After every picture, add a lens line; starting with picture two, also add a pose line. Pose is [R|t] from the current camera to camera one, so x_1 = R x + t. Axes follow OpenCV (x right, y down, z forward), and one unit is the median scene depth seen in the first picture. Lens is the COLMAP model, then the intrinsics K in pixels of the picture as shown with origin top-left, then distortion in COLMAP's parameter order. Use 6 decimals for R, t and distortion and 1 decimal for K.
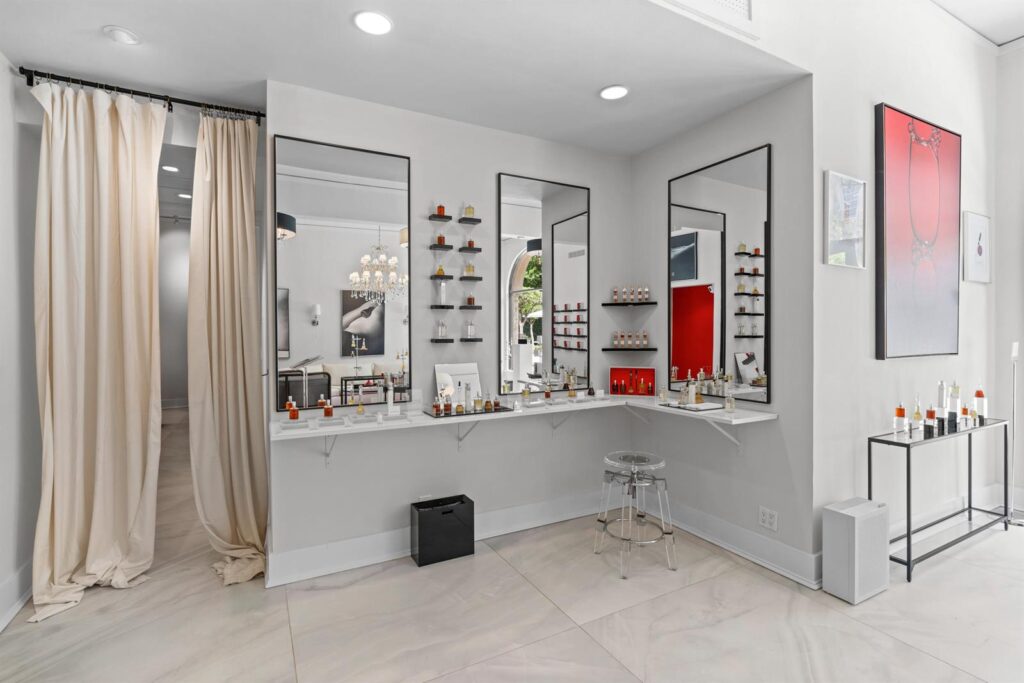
lens RADIAL K [[477.0, 0, 510.4], [0, 477.0, 337.6], [0, 0, 1]] dist [-0.002031, 0.002194]
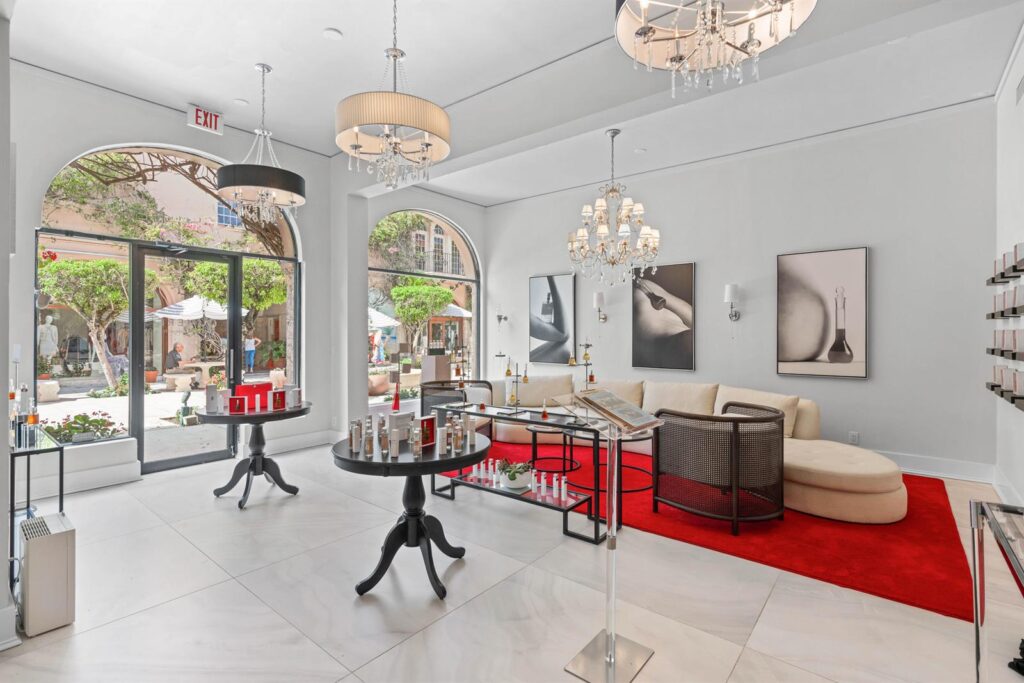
lens RADIAL K [[477.0, 0, 511.4], [0, 477.0, 331.5], [0, 0, 1]] dist [-0.002031, 0.002194]
pose [[-0.387254, 0.009992, 0.921919, -0.382893], [0.010229, 0.999926, -0.006541, -0.000690], [-0.921916, 0.006897, -0.387328, 0.439518]]
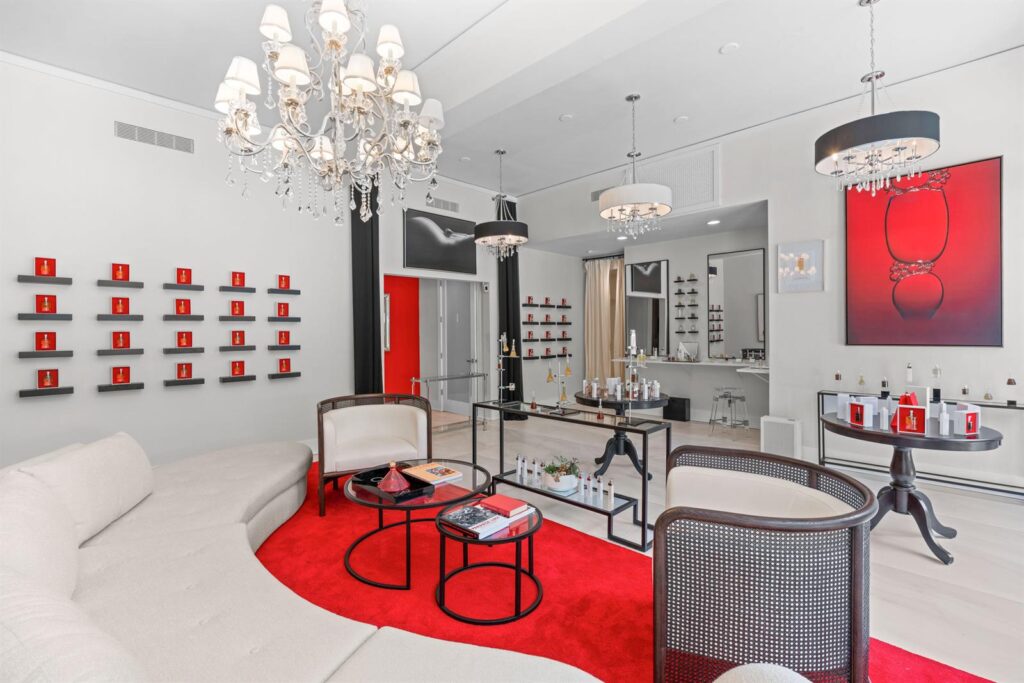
lens RADIAL K [[458.9, 0, 502.1], [0, 458.9, 335.8], [0, 0, 1]] dist [-0.010784, 0.003244]
pose [[0.282186, 0.011073, -0.959296, 1.817801], [-0.000224, 0.999934, 0.011476, -0.002425], [0.959360, -0.003023, 0.282170, -0.517076]]
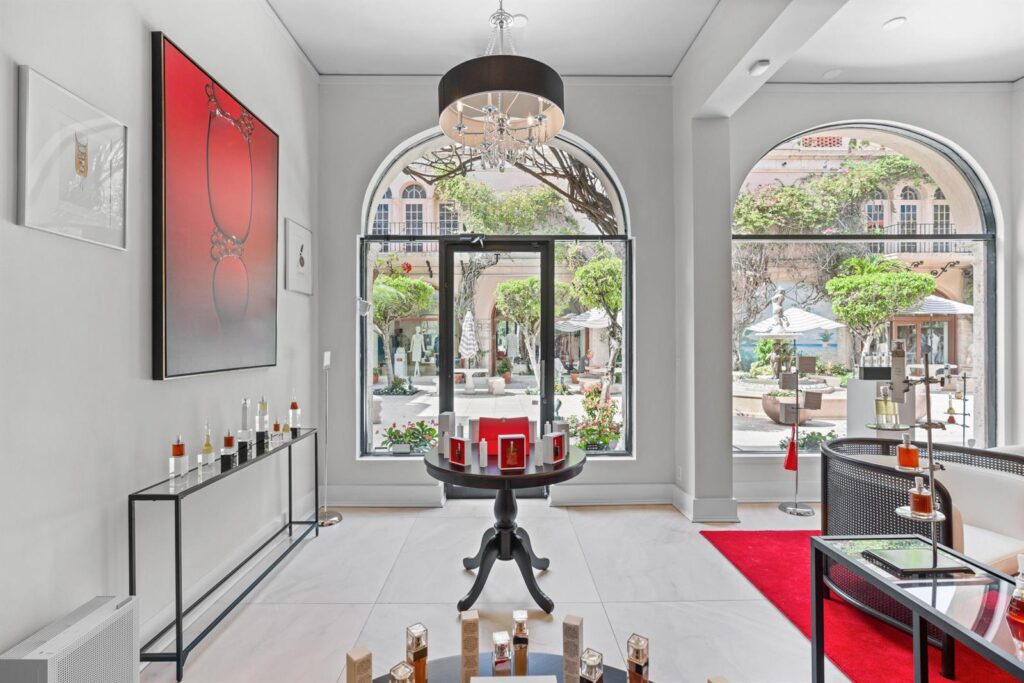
lens RADIAL K [[458.9, 0, 510.5], [0, 458.9, 340.2], [0, 0, 1]] dist [-0.010784, 0.003244]
pose [[0.462749, 0.005233, 0.886474, 0.382962], [0.007073, 0.999929, -0.009595, -0.003829], [-0.886461, 0.010710, 0.462679, 0.186096]]
